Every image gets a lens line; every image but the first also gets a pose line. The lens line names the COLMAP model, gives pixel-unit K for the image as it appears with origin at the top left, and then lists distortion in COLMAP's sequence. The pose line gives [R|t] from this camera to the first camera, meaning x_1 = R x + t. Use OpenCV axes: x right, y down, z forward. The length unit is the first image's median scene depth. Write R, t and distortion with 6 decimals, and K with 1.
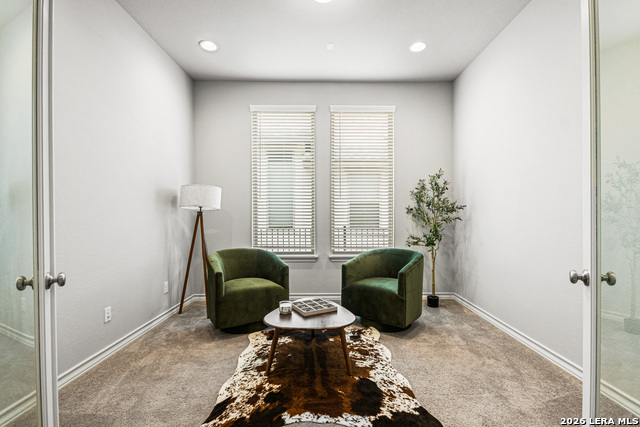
lens RADIAL K [[288.6, 0, 331.6], [0, 288.6, 212.4], [0, 0, 1]] dist [-0.000229, -0.008314]
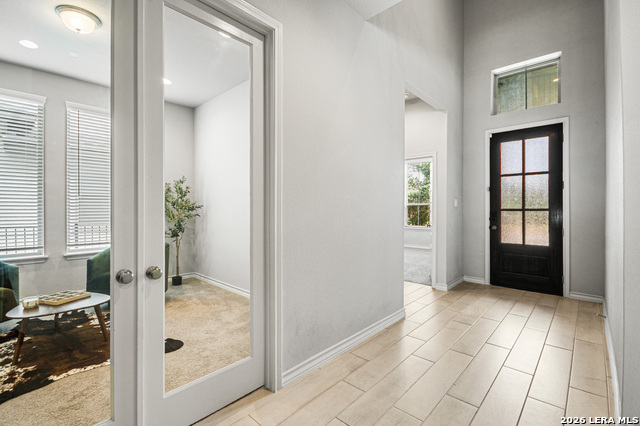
lens RADIAL K [[288.6, 0, 331.6], [0, 288.6, 211.9], [0, 0, 1]] dist [-0.000229, -0.008314]
pose [[0.678655, -0.005012, 0.734440, -0.124401], [-0.015818, 0.999645, 0.021439, -0.033644], [-0.734287, -0.026167, 0.678335, -0.375520]]
